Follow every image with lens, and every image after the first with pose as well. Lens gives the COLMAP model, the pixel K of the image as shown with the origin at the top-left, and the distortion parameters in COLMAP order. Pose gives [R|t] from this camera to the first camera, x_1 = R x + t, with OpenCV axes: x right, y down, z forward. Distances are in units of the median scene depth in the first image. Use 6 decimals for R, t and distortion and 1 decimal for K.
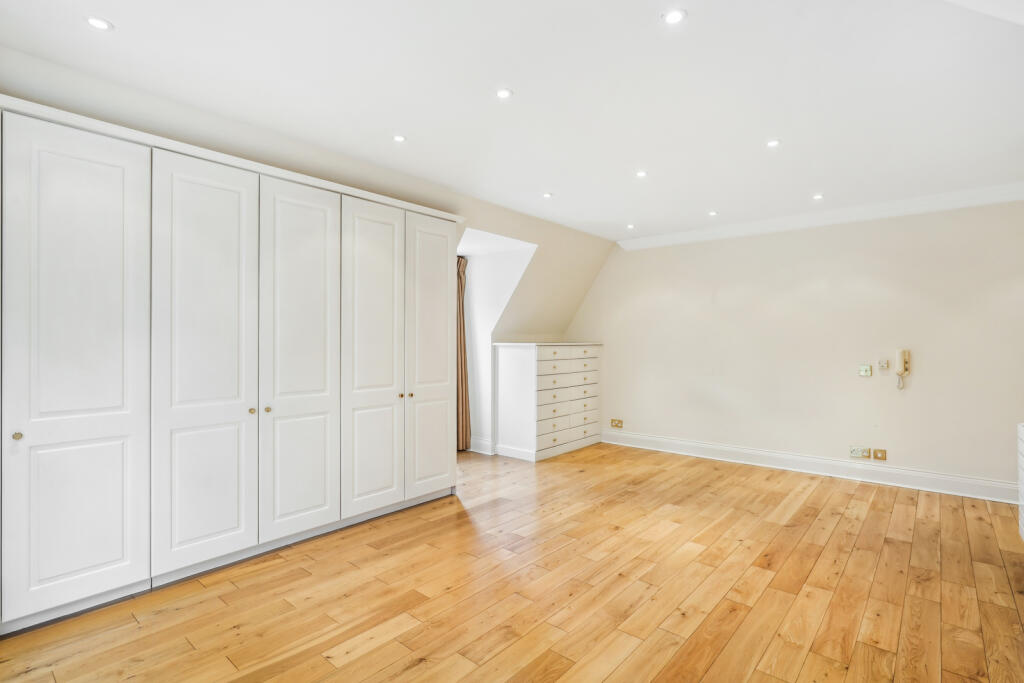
lens RADIAL K [[487.3, 0, 513.0], [0, 487.3, 345.1], [0, 0, 1]] dist [-0.001027, -0.000395]
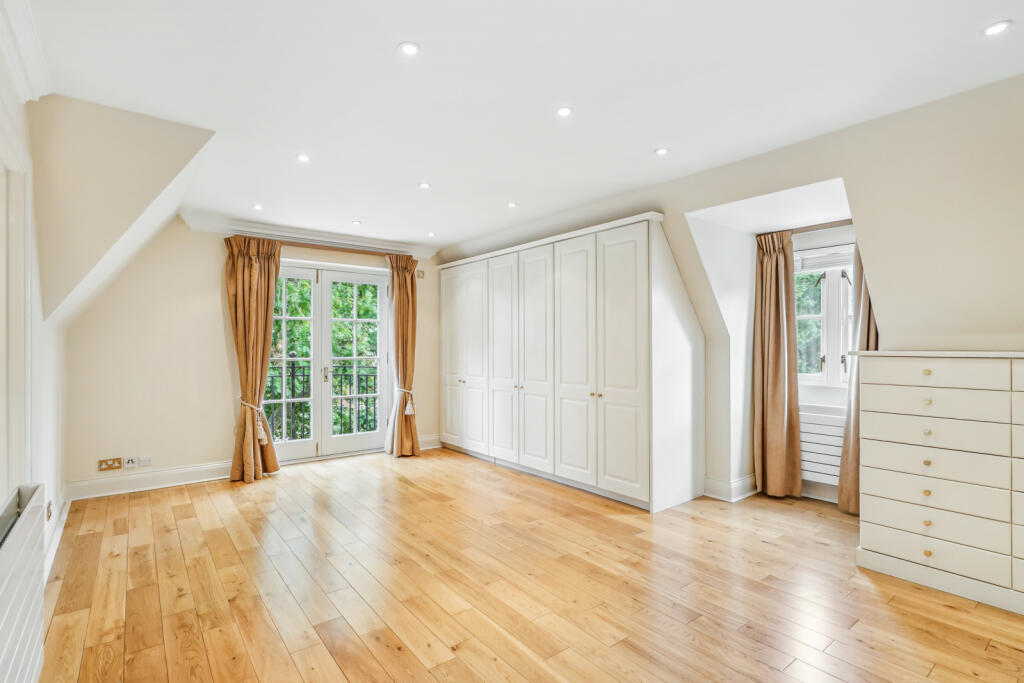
lens RADIAL K [[487.3, 0, 513.0], [0, 487.3, 345.1], [0, 0, 1]] dist [-0.001027, -0.000395]
pose [[-0.183559, -0.002974, -0.983004, 1.017805], [-0.007108, 0.999973, -0.001698, -0.010578], [0.982983, 0.006675, -0.183575, 1.102988]]
